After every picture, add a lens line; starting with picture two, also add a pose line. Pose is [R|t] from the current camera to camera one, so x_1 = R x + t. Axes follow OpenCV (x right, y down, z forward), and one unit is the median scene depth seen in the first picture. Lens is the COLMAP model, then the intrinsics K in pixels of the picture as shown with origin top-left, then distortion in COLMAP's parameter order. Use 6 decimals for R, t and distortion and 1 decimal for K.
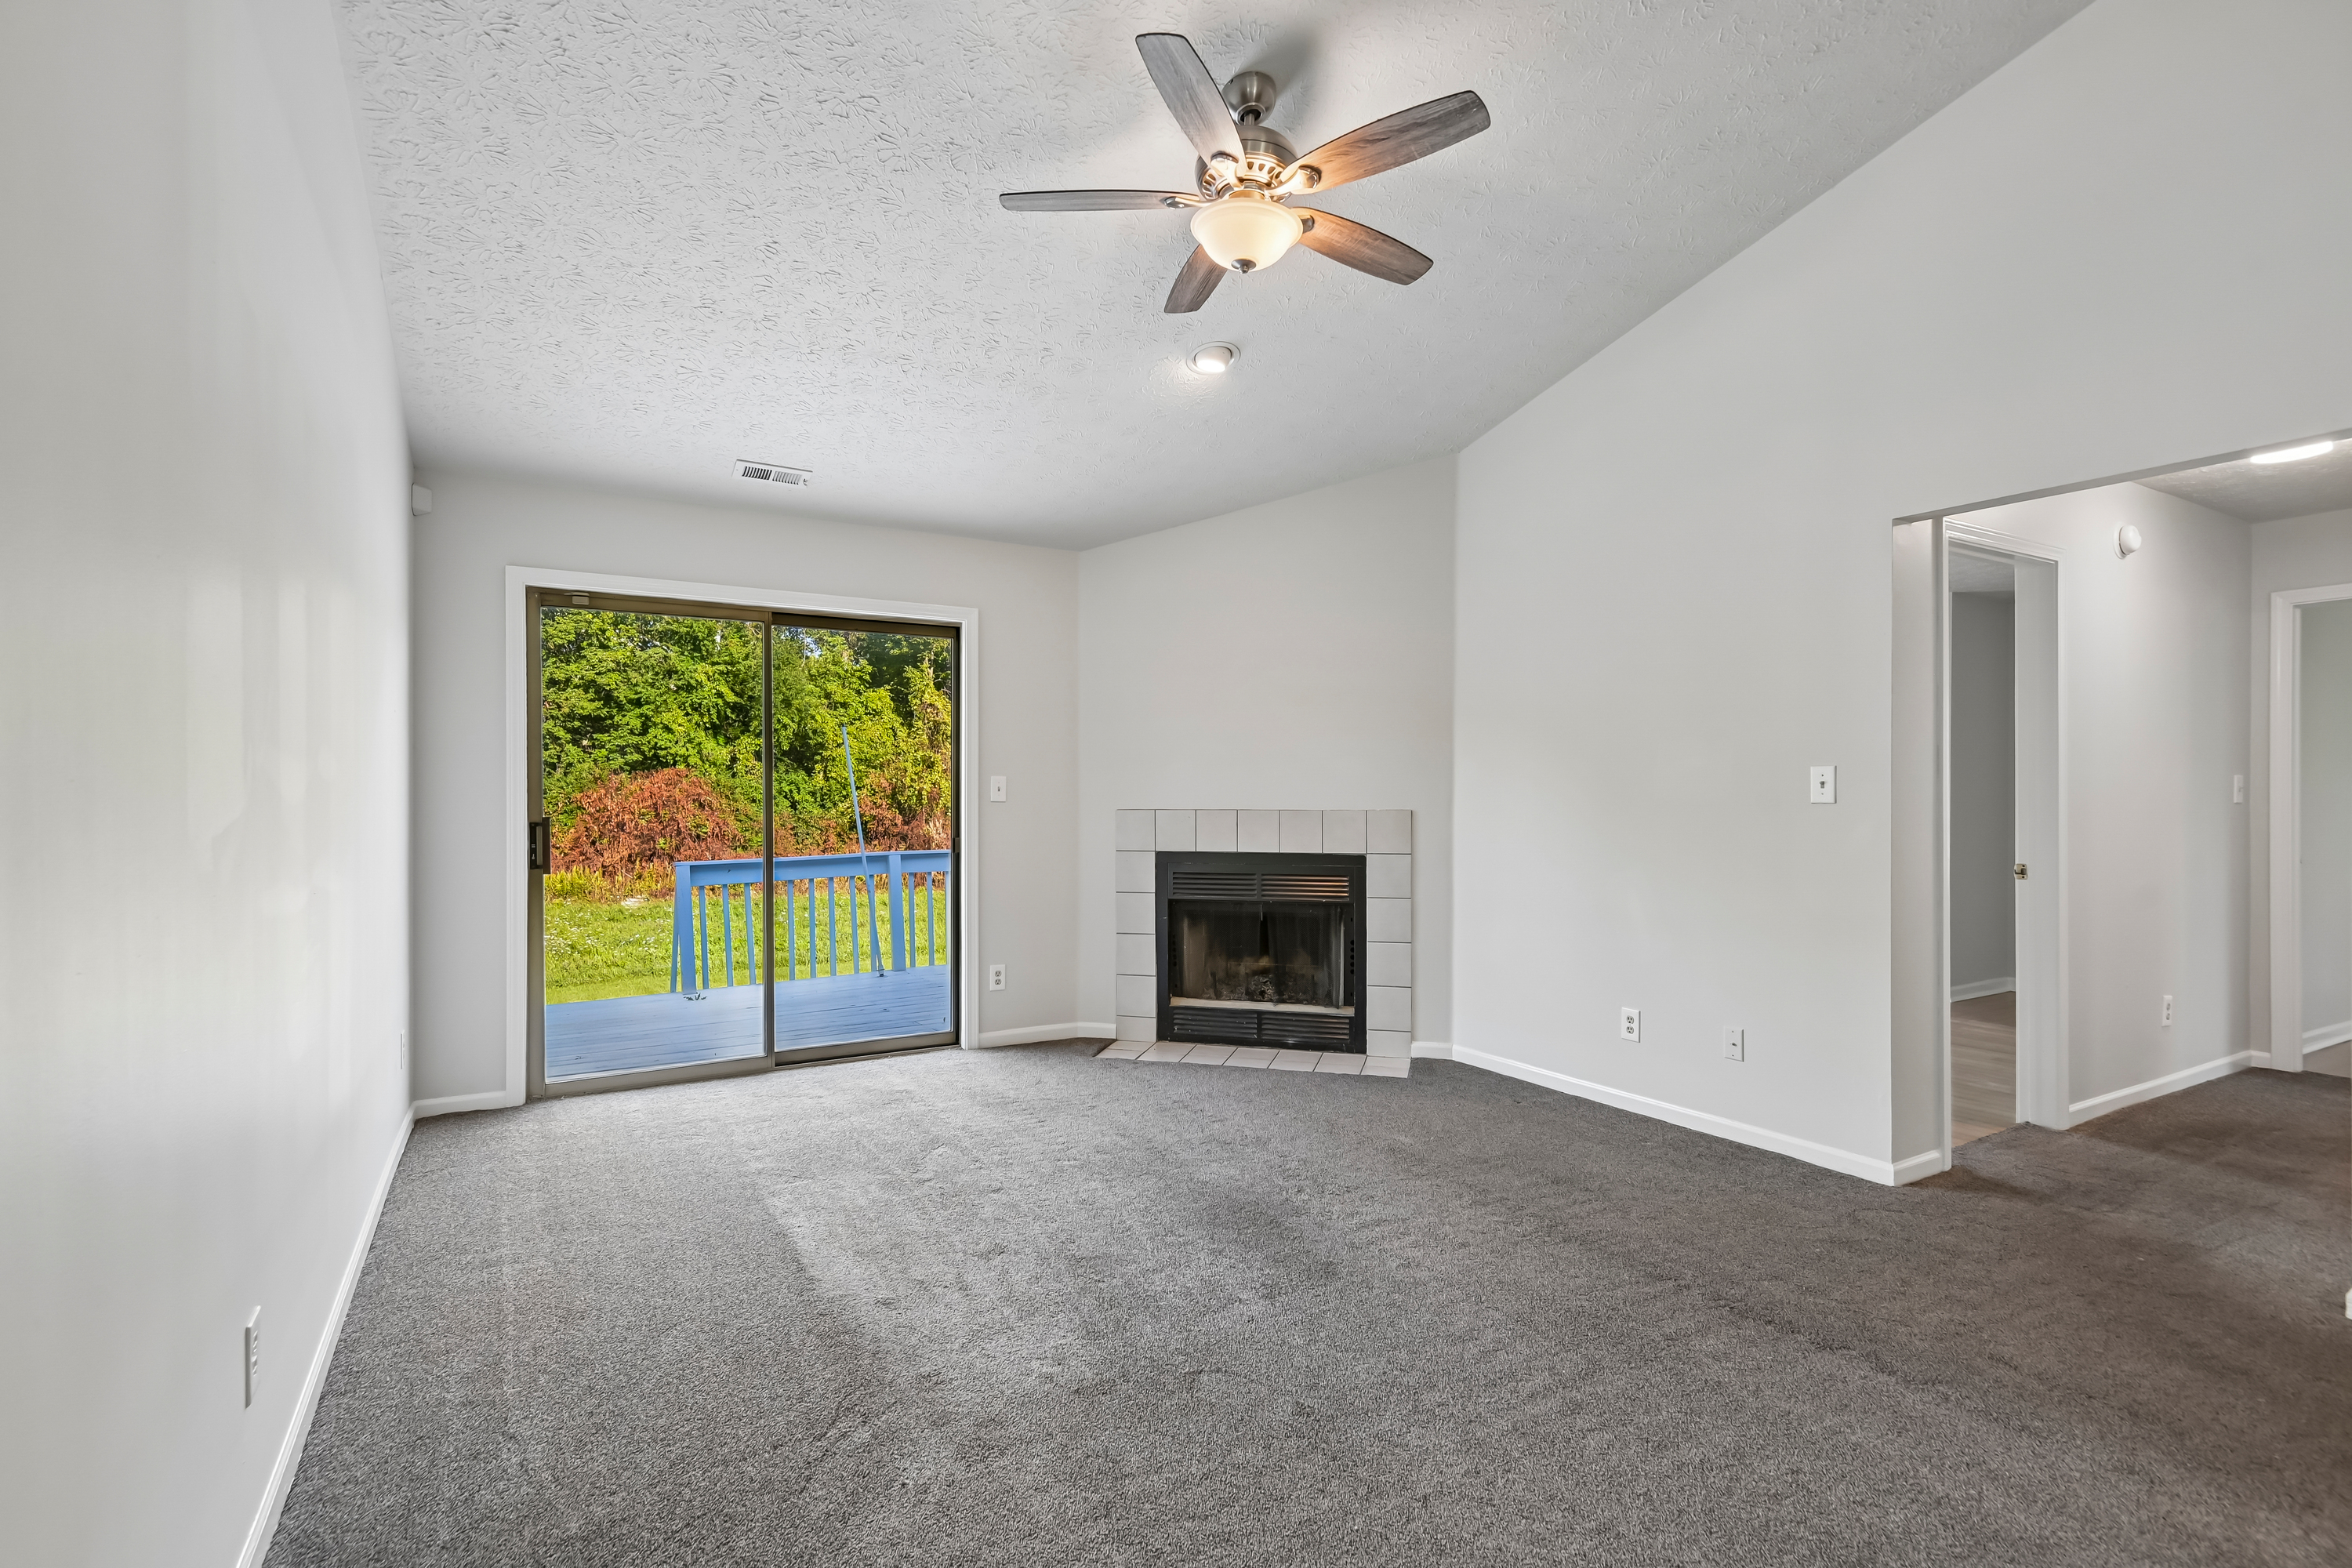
lens RADIAL K [[1094.7, 0, 1178.0], [0, 1094.7, 796.2], [0, 0, 1]] dist [0.016900, -0.005050]
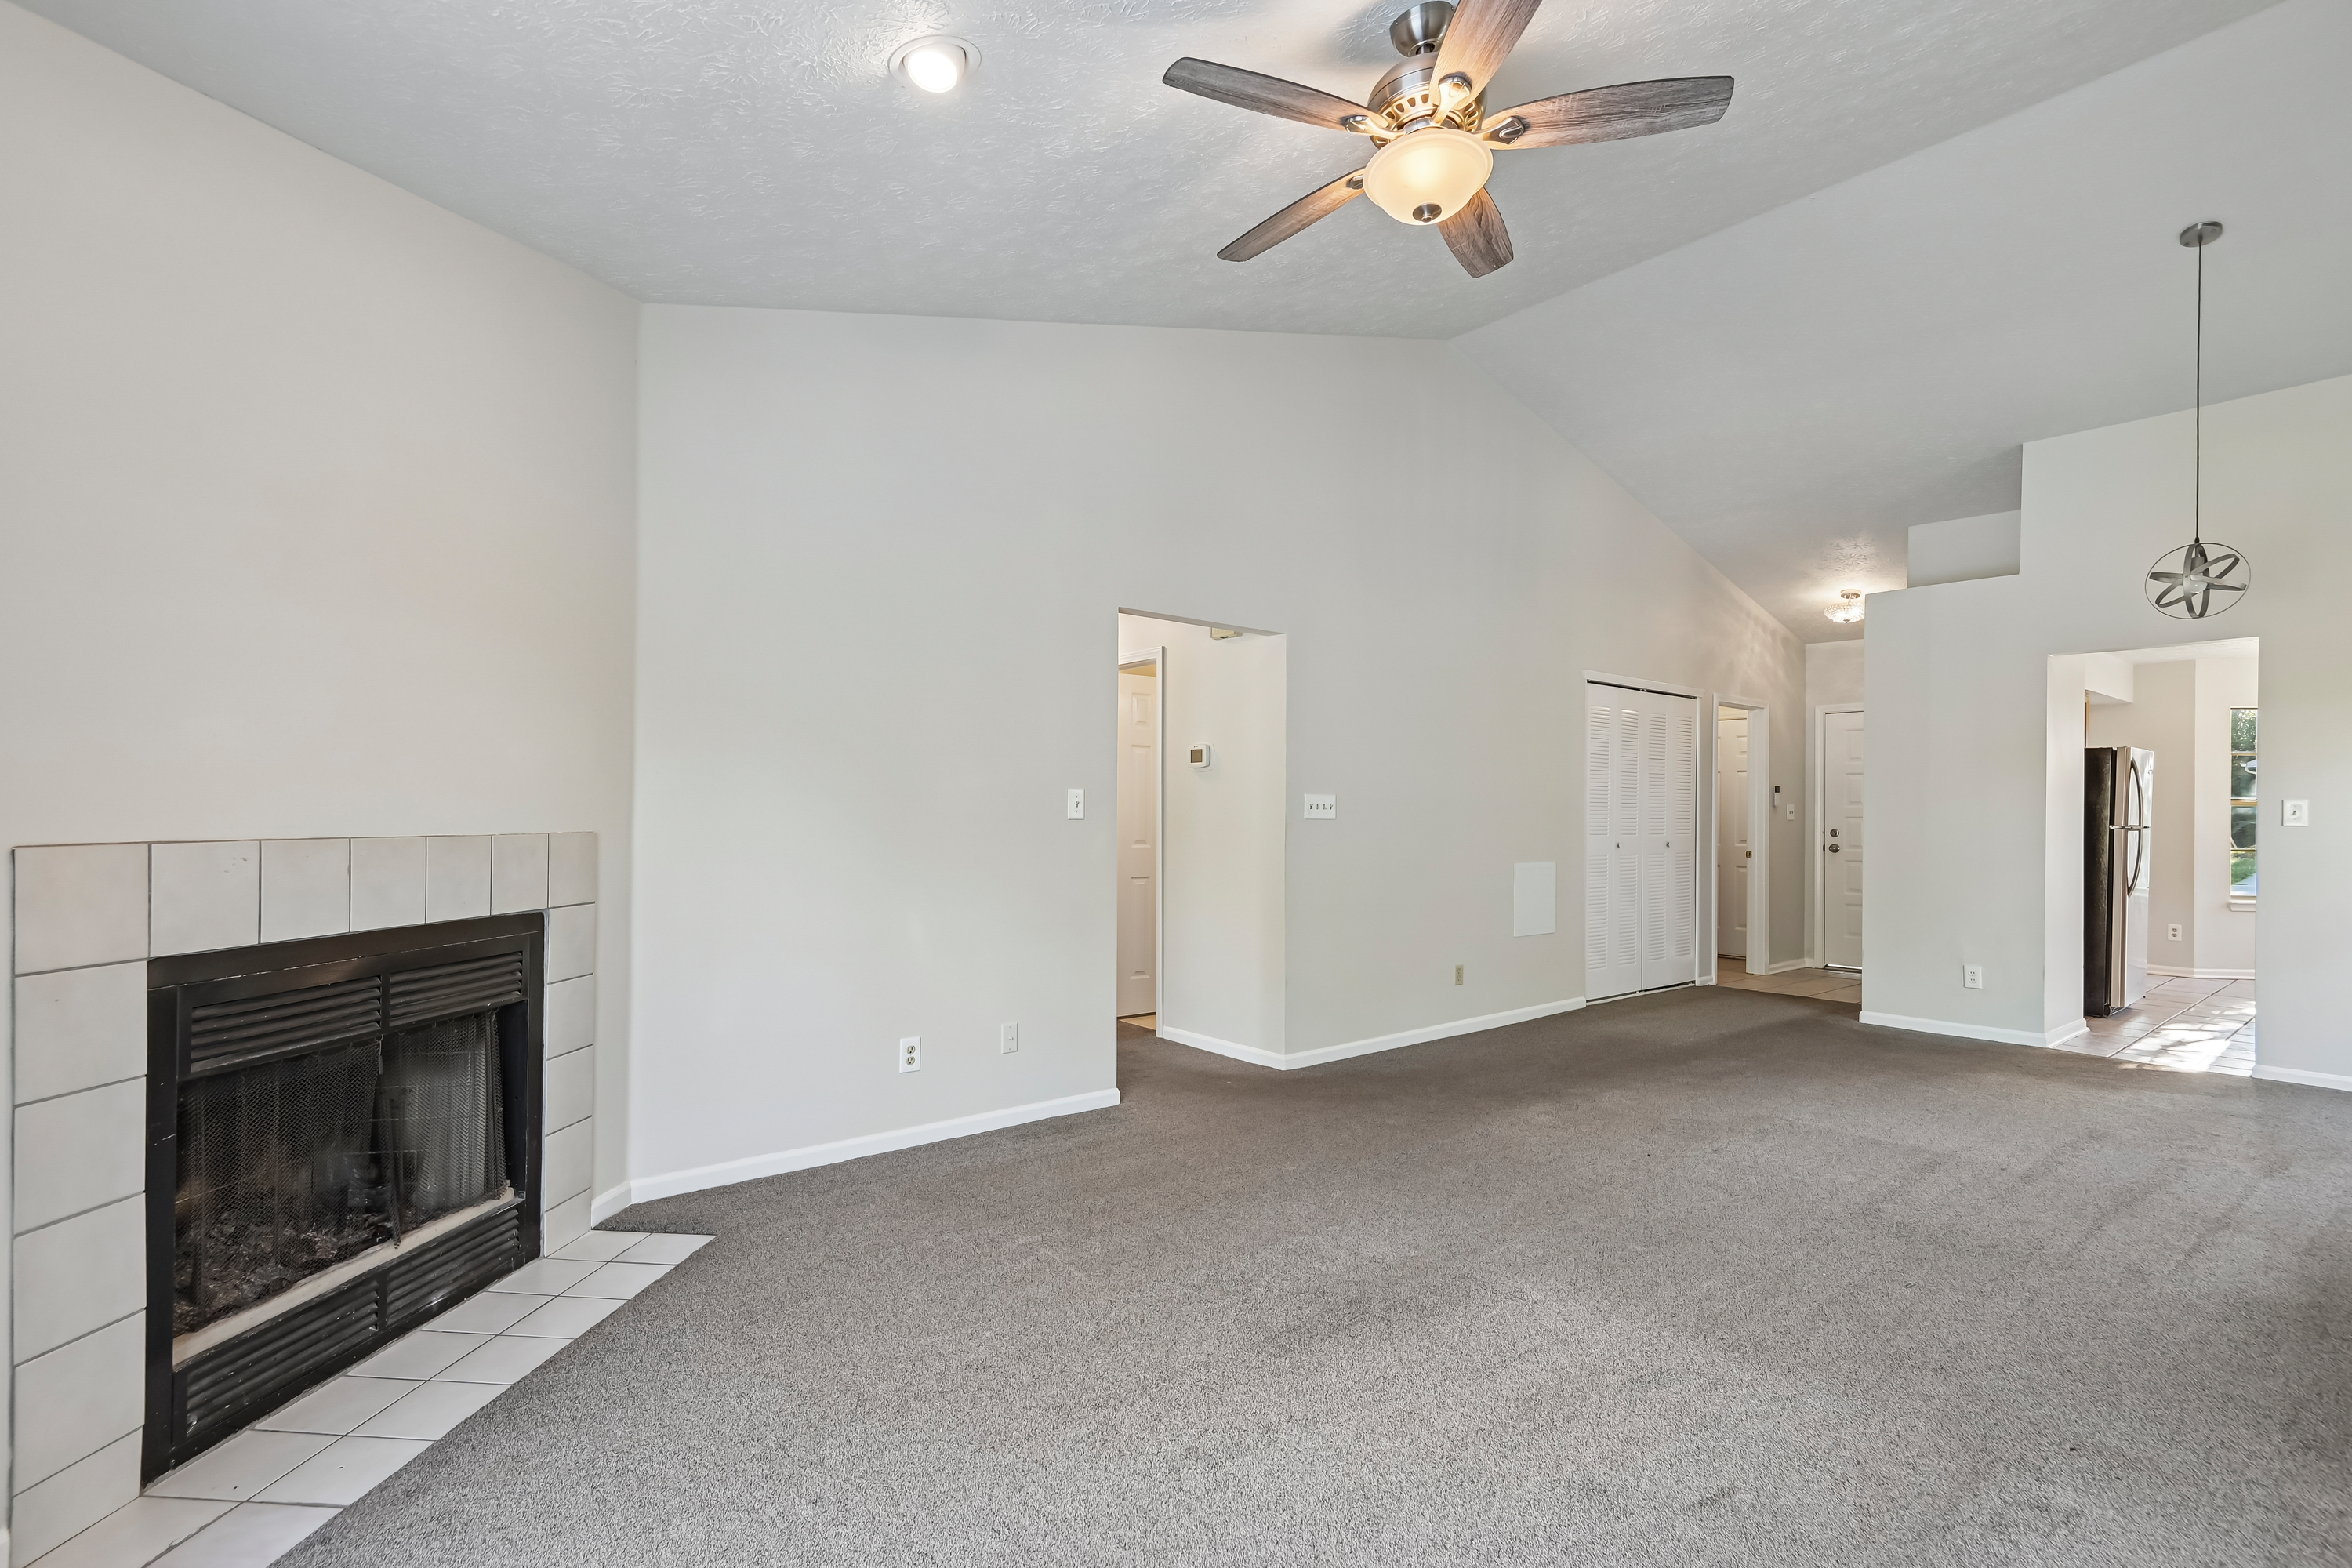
lens RADIAL K [[1094.7, 0, 1176.4], [0, 1094.7, 805.5], [0, 0, 1]] dist [0.016900, -0.005050]
pose [[-0.160707, 0.002325, 0.986999, -0.455635], [-0.013602, 0.999897, -0.004570, -0.003760], [-0.986908, -0.014160, -0.160659, 0.766923]]
